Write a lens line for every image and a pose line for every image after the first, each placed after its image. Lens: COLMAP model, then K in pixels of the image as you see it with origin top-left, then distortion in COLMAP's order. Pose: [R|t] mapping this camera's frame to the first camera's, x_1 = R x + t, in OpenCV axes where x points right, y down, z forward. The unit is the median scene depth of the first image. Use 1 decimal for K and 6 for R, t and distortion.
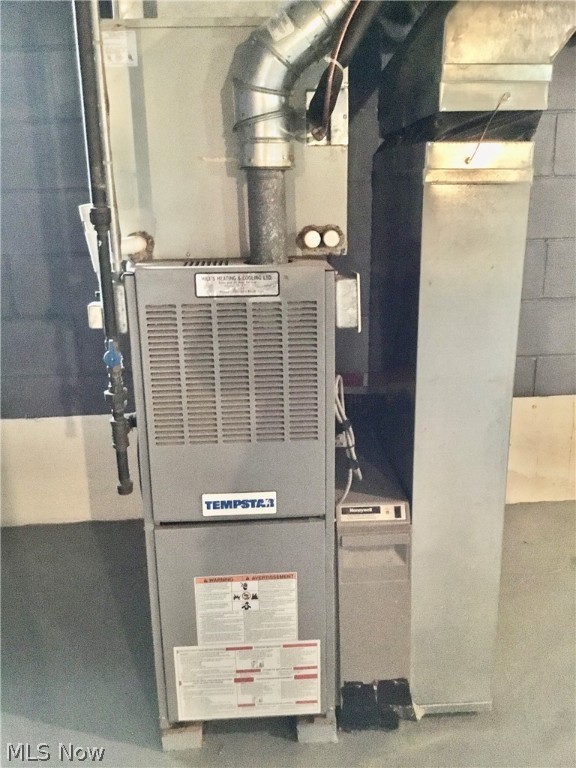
lens RADIAL K [[701.2, 0, 288.0], [0, 701.2, 384.0], [0, 0, 1]] dist [0.110957, -0.224426]
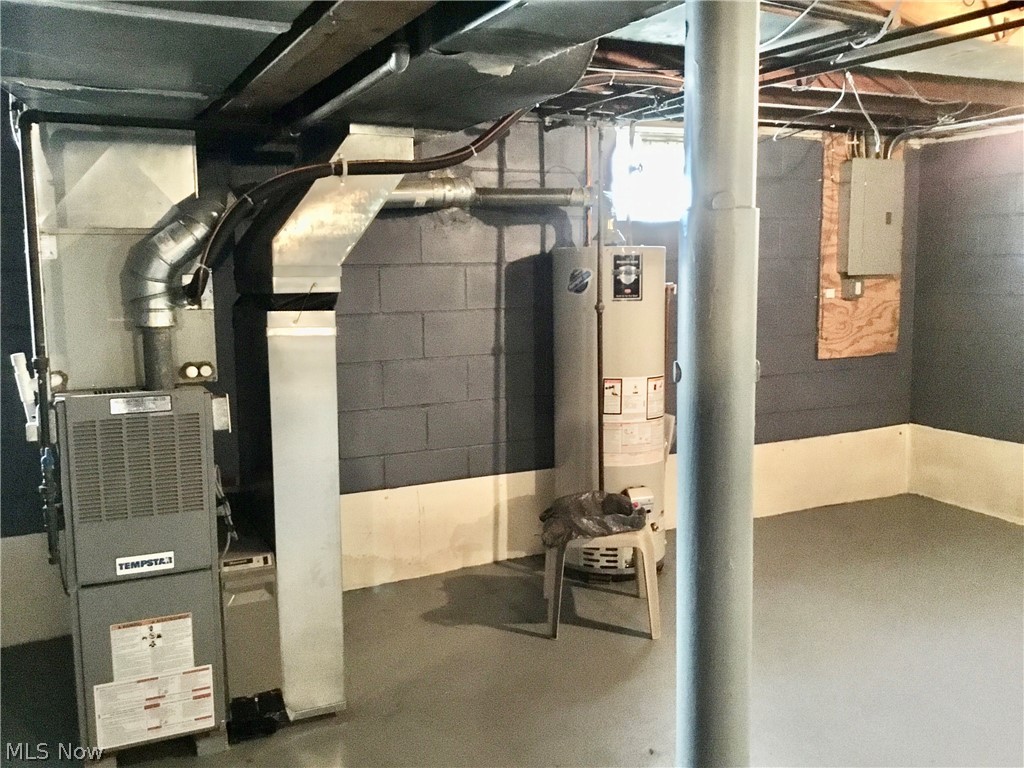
lens RADIAL K [[935.0, 0, 512.0], [0, 935.0, 384.0], [0, 0, 1]] dist [0.110957, -0.224426]
pose [[0.922460, -0.040525, 0.383959, -0.102820], [0.102158, 0.984652, -0.141510, 0.157851], [-0.372331, 0.169762, 0.912442, -0.994264]]
